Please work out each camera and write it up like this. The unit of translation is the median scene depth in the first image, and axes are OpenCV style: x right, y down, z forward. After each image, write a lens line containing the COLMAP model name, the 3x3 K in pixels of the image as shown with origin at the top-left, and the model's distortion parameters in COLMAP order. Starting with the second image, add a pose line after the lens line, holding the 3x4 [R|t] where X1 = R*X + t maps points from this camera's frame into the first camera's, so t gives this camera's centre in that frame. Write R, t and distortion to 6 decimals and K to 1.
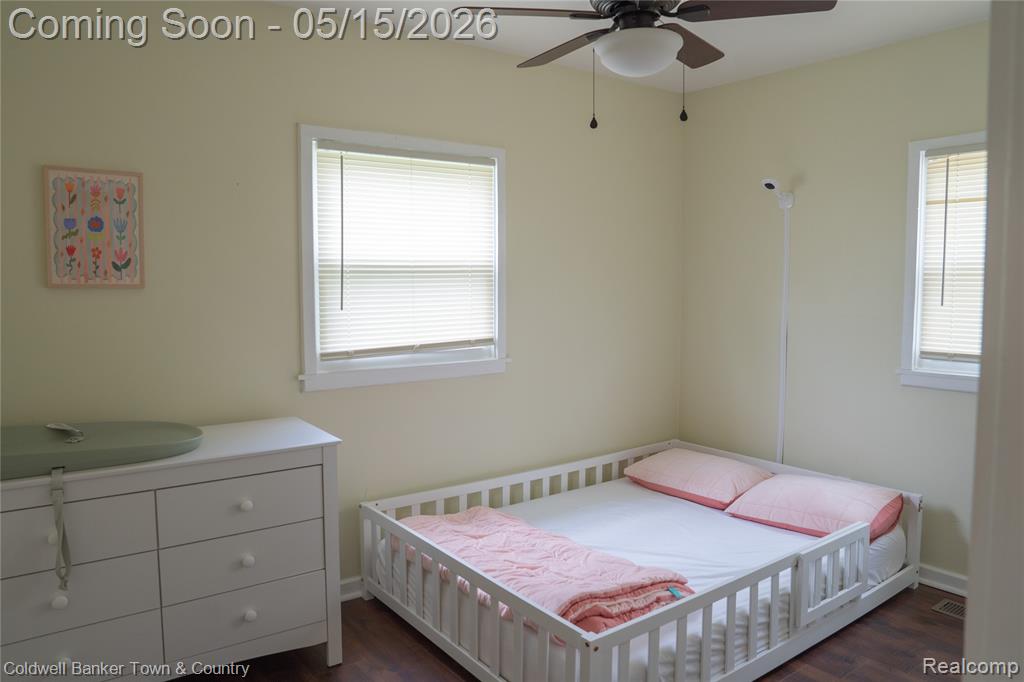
lens RADIAL K [[734.2, 0, 508.3], [0, 734.2, 348.1], [0, 0, 1]] dist [-0.121357, 0.101253]
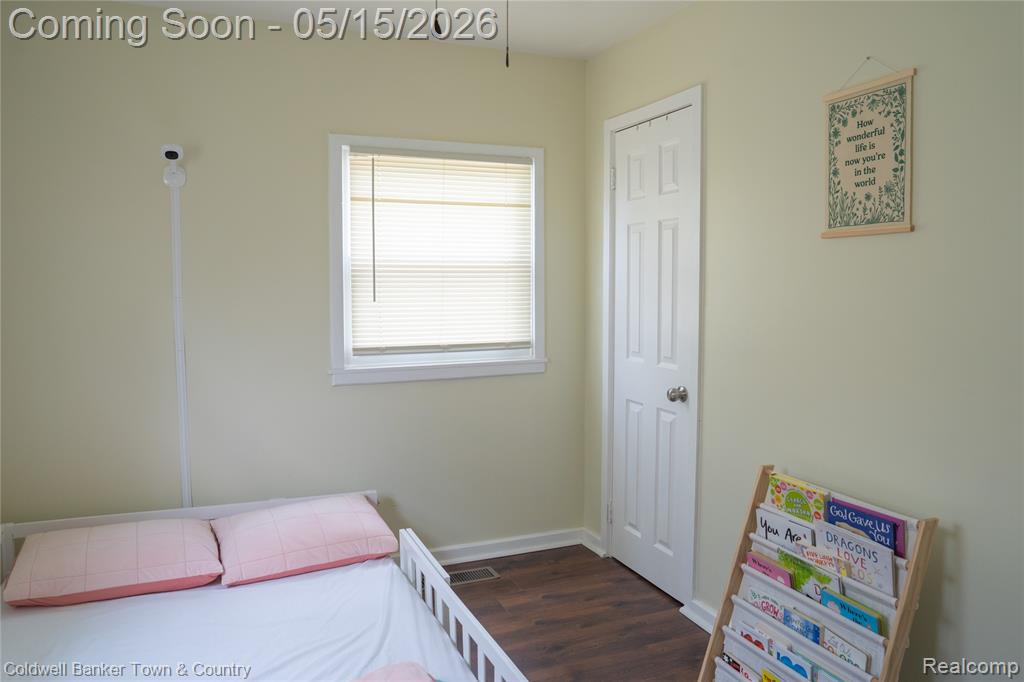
lens RADIAL K [[734.2, 0, 508.3], [0, 734.2, 348.1], [0, 0, 1]] dist [-0.121357, 0.101253]
pose [[0.222493, -0.088939, 0.970869, -0.365039], [0.086051, 0.993735, 0.071313, -0.050365], [-0.971129, 0.067678, 0.228752, 0.566624]]
